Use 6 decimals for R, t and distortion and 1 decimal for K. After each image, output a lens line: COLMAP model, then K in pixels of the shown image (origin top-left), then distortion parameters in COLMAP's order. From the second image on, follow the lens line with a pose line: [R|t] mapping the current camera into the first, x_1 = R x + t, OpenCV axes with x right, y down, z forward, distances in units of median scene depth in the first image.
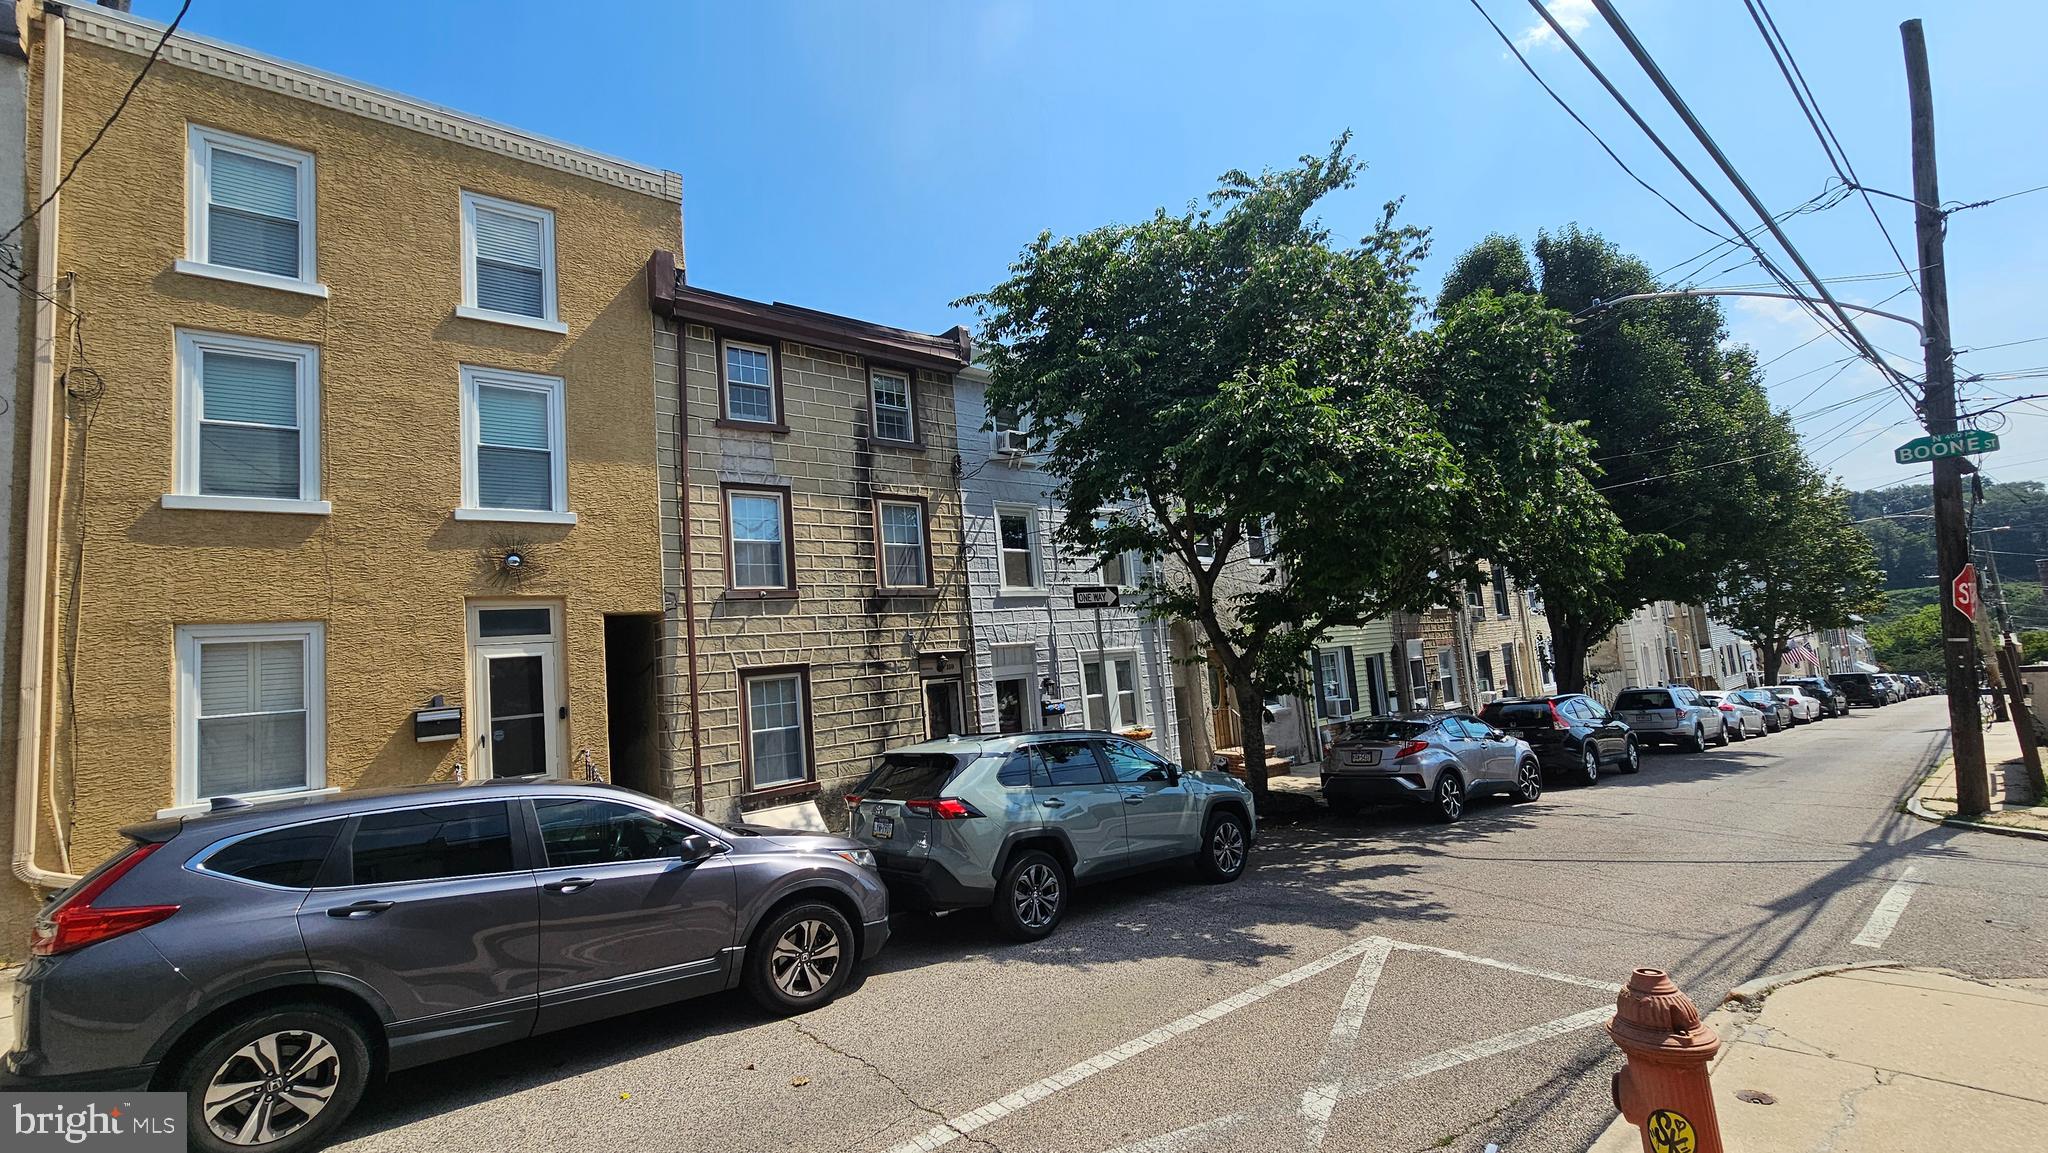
lens RADIAL K [[838.7, 0, 1027.5], [0, 838.7, 584.2], [0, 0, 1]] dist [-0.002277, 0.000486]
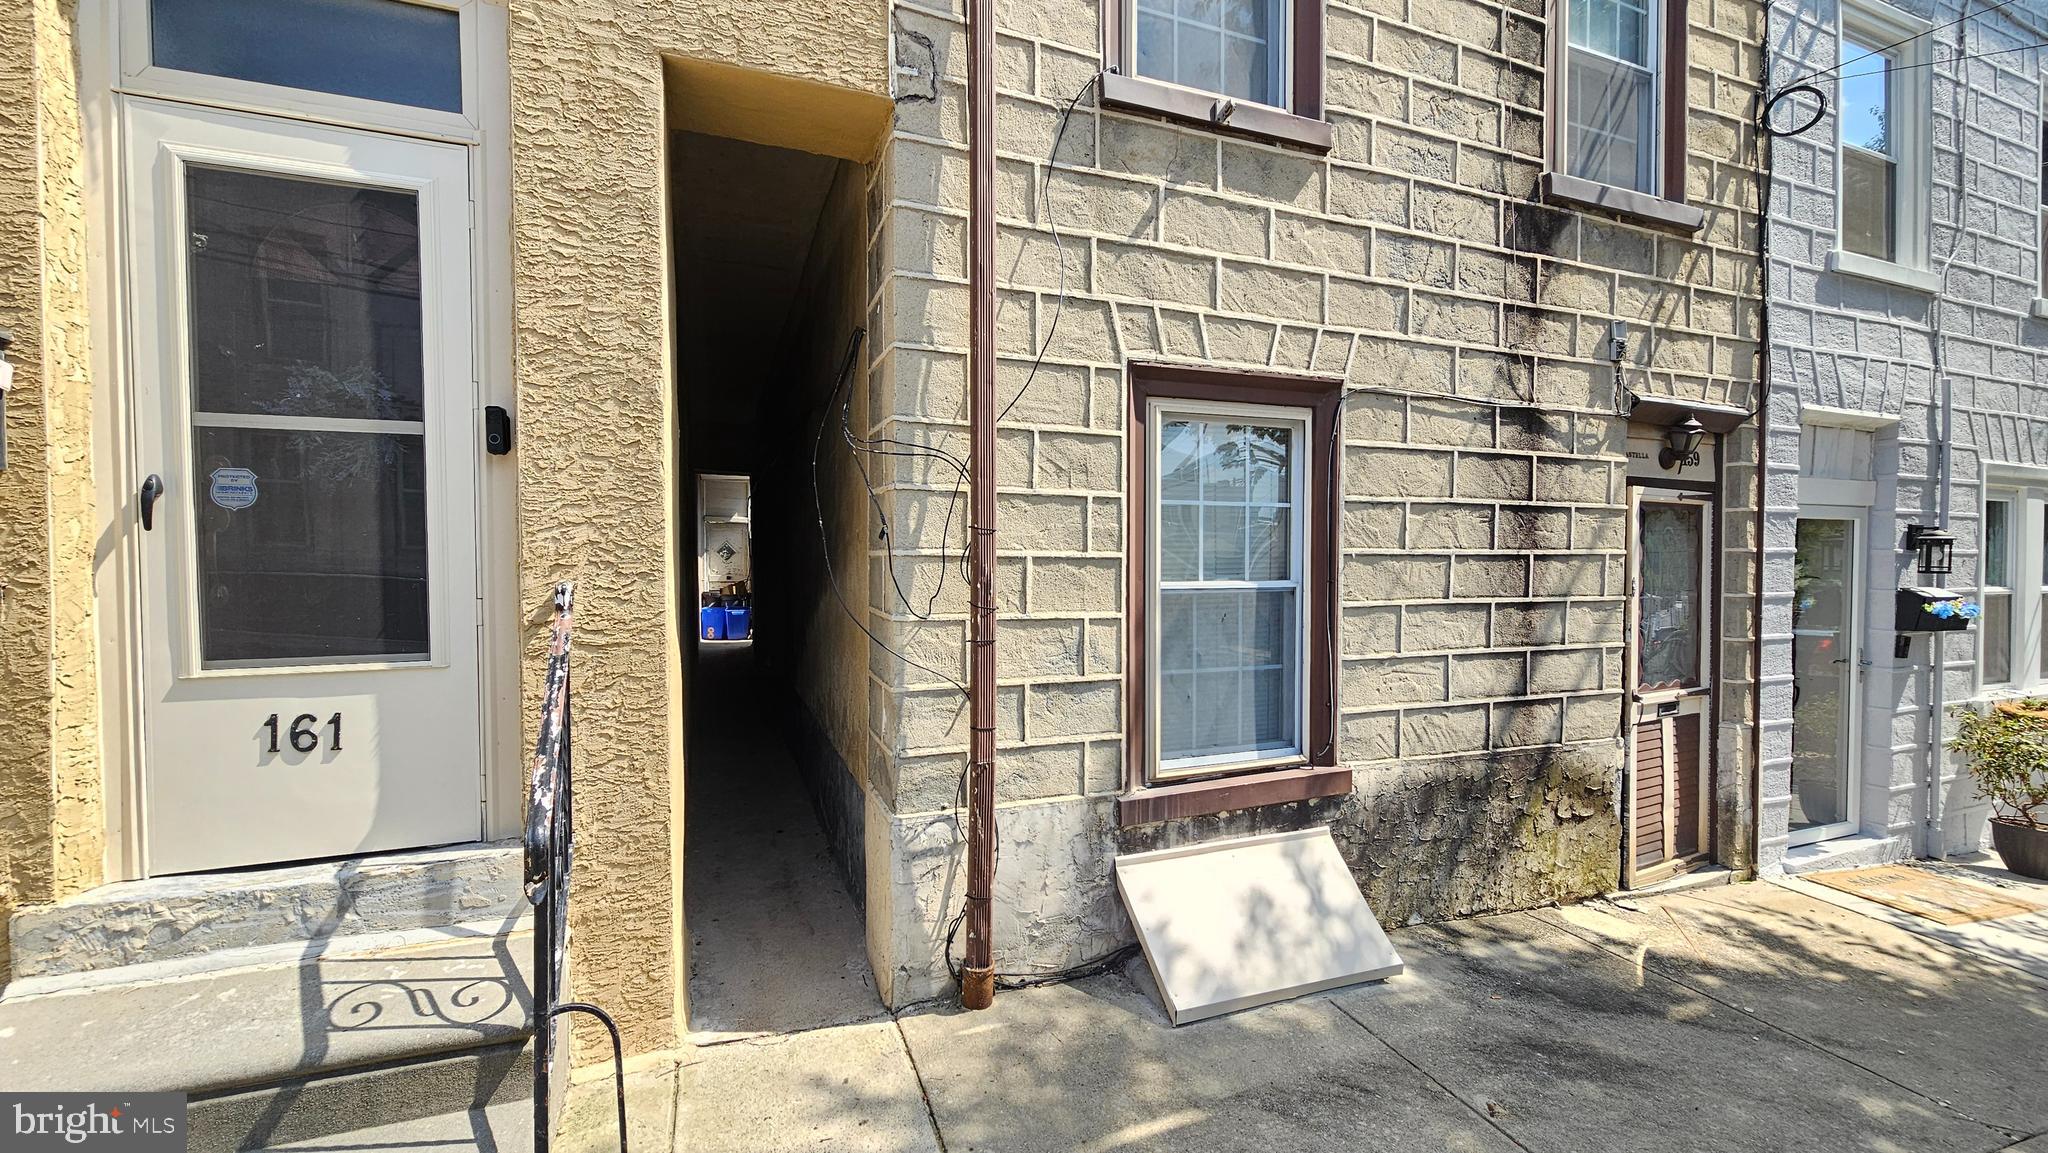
lens RADIAL K [[838.7, 0, 1025.0], [0, 838.7, 588.6], [0, 0, 1]] dist [-0.002277, 0.000486]
pose [[0.943084, 0.096066, -0.318376, -0.276283], [-0.049580, 0.987284, 0.151034, 0.133932], [0.328837, -0.126652, 0.935855, 0.700973]]
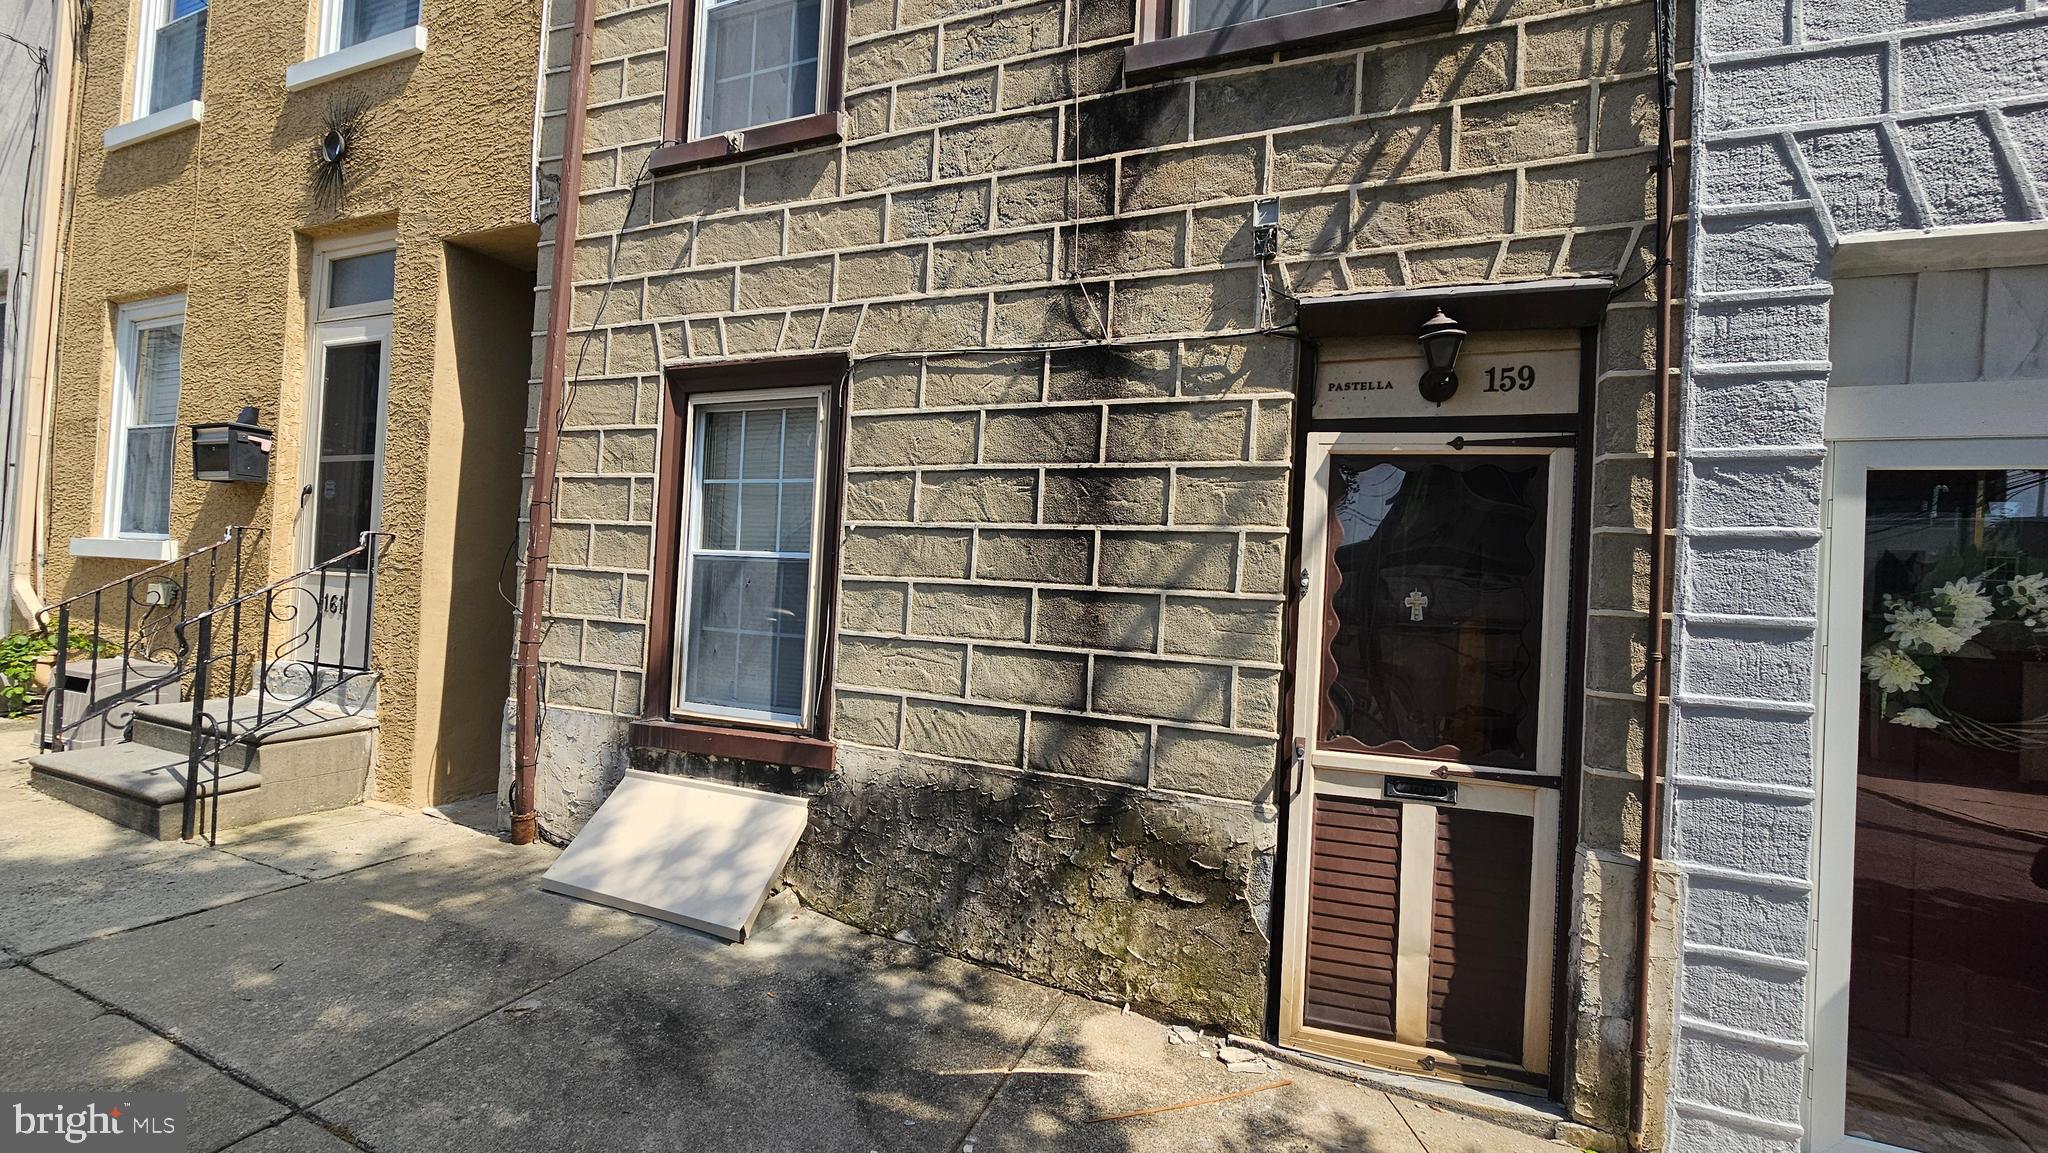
lens RADIAL K [[838.7, 0, 1019.7], [0, 838.7, 587.5], [0, 0, 1]] dist [-0.002277, 0.000486]
pose [[0.456546, 0.100443, -0.884012, 0.043850], [-0.005644, 0.993914, 0.110016, 0.150842], [0.889682, -0.045237, 0.454334, 0.953609]]
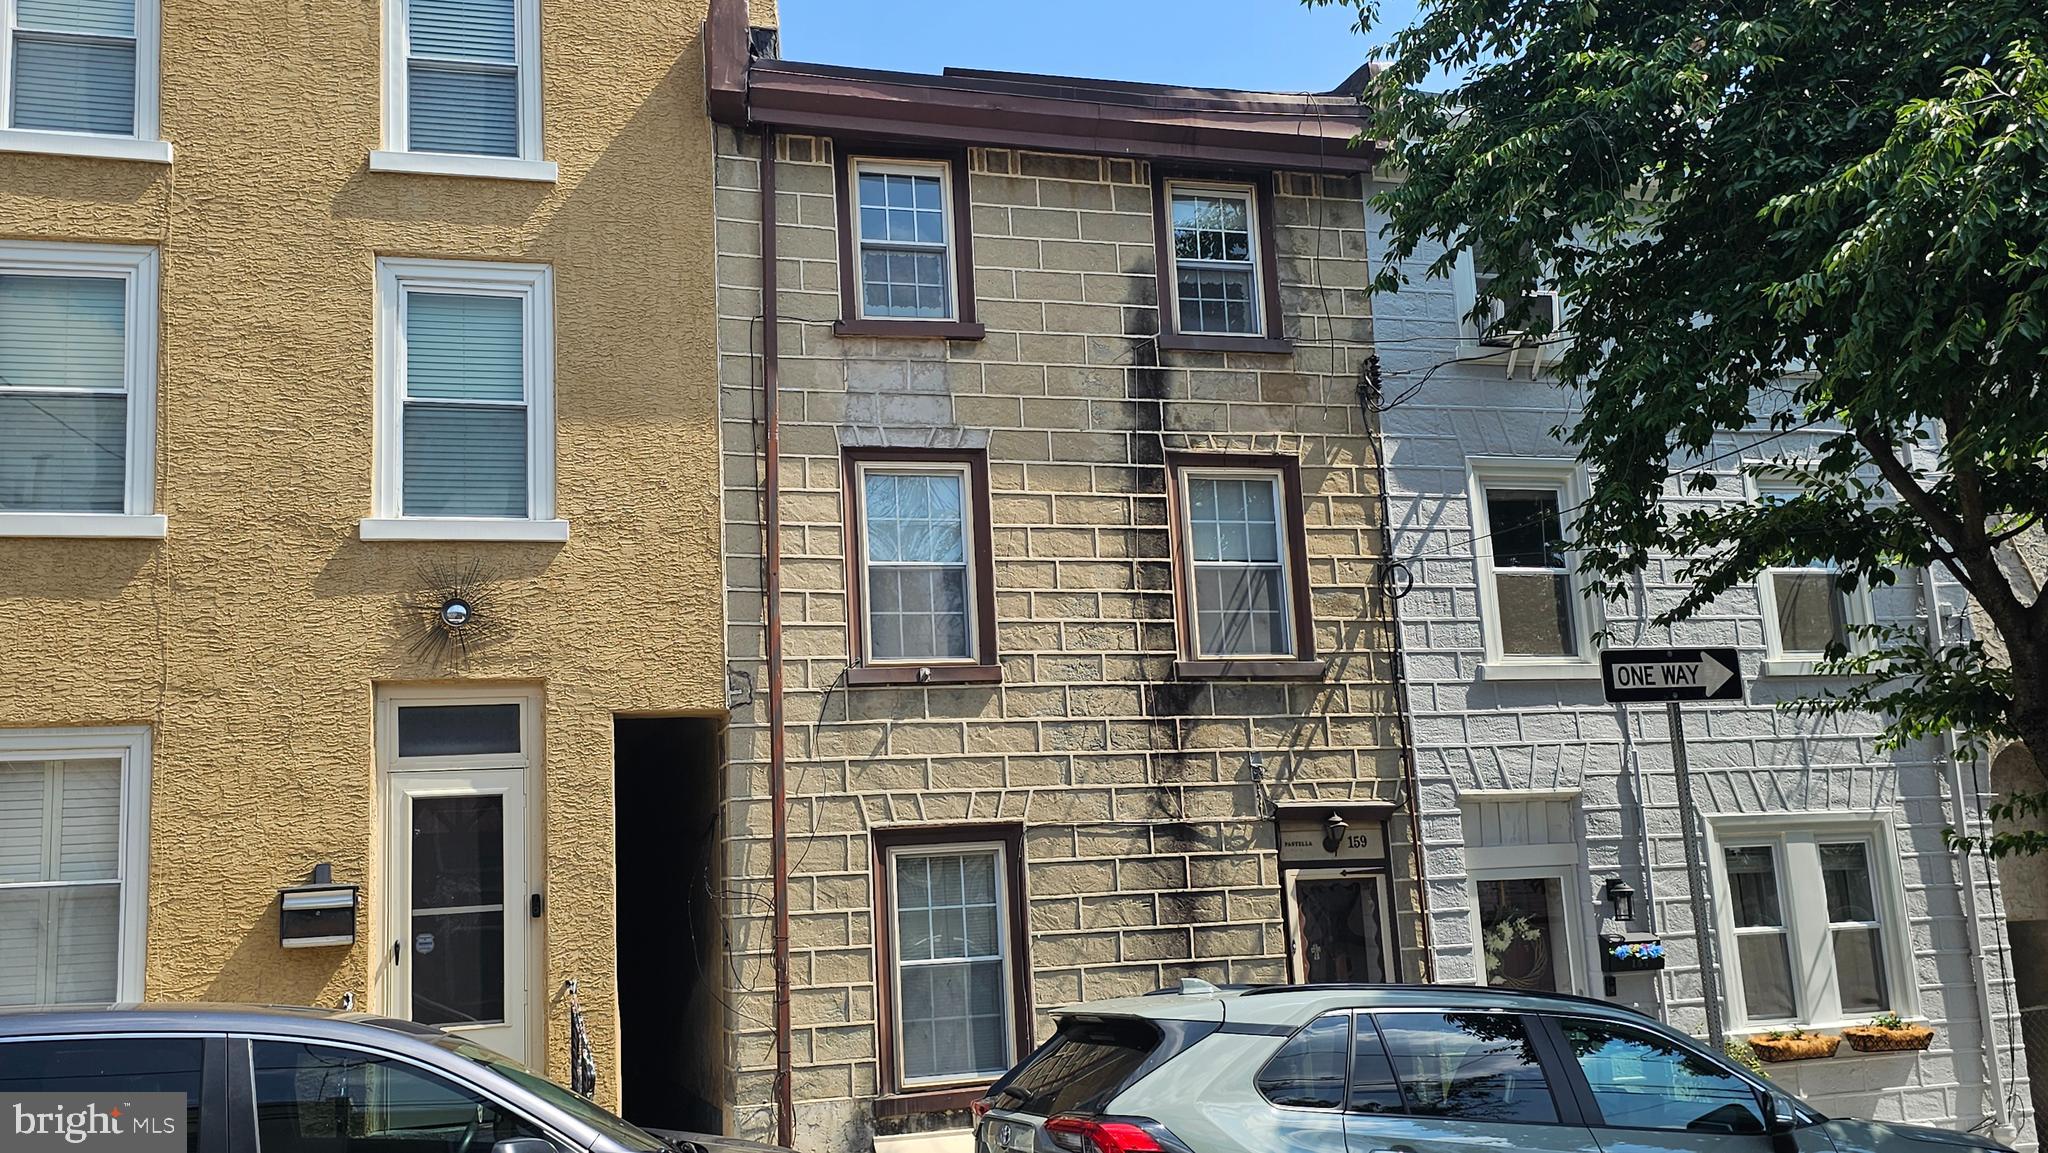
lens RADIAL K [[1875.6, 0, 988.7], [0, 1875.6, 575.9], [0, 0, 1]] dist [0.084195, 0.000000]
pose [[0.915875, -0.031431, -0.400232, 0.151954], [0.010632, 0.998480, -0.054084, 0.014438], [0.401324, 0.045279, 0.914816, 0.029939]]
